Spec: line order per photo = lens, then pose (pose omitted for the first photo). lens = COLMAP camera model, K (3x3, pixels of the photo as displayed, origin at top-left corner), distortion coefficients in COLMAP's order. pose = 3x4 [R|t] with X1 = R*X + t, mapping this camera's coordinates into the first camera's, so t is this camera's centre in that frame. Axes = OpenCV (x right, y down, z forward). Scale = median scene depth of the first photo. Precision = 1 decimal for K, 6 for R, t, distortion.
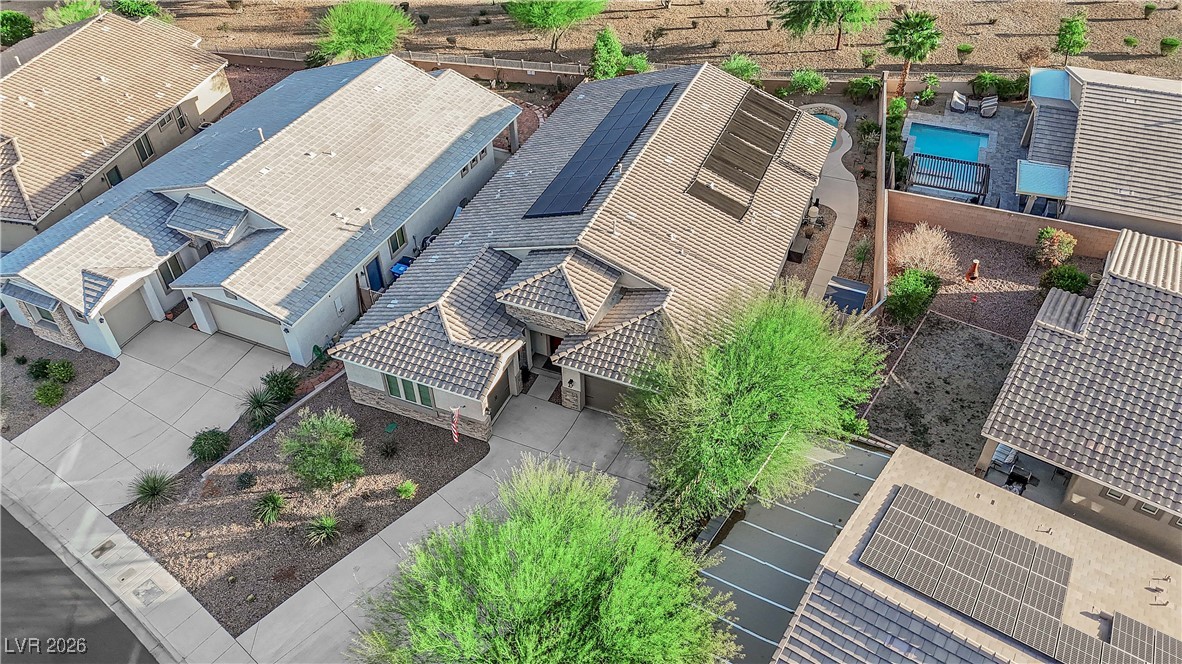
lens RADIAL K [[874.3, 0, 599.1], [0, 874.3, 333.5], [0, 0, 1]] dist [0.071106, -0.060835]
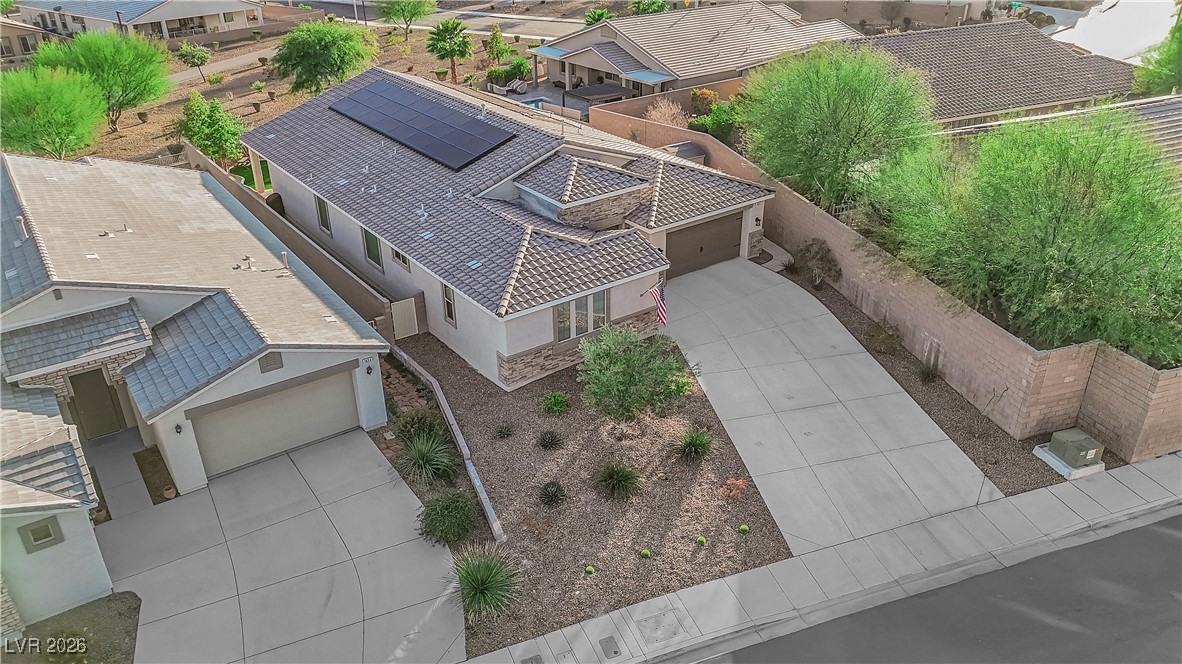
lens RADIAL K [[874.3, 0, 599.1], [0, 874.3, 333.5], [0, 0, 1]] dist [0.071106, -0.060835]
pose [[0.510552, -0.396388, 0.763029, -0.817954], [0.573929, 0.817885, 0.040863, 0.050755], [-0.640267, 0.417062, 0.645071, 0.448546]]
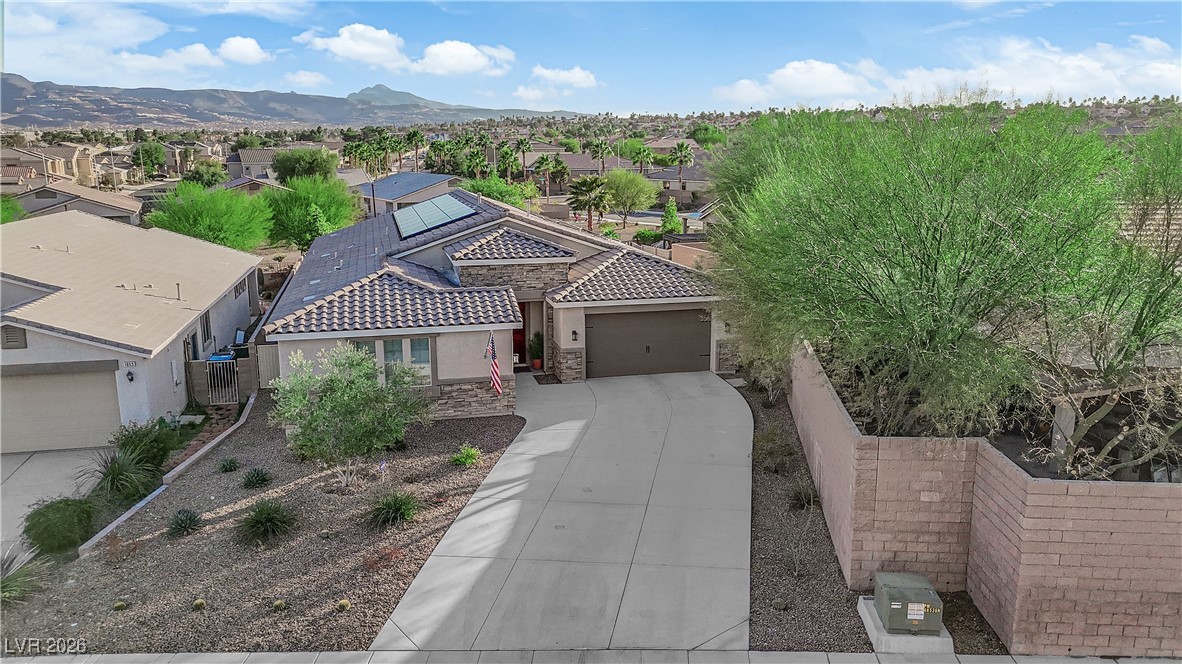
lens RADIAL K [[874.3, 0, 599.1], [0, 874.3, 333.5], [0, 0, 1]] dist [0.071106, -0.060835]
pose [[0.799817, -0.114900, 0.589144, -0.478911], [0.393377, 0.841686, -0.369891, 0.353786], [-0.453374, 0.527601, 0.718394, 0.398815]]
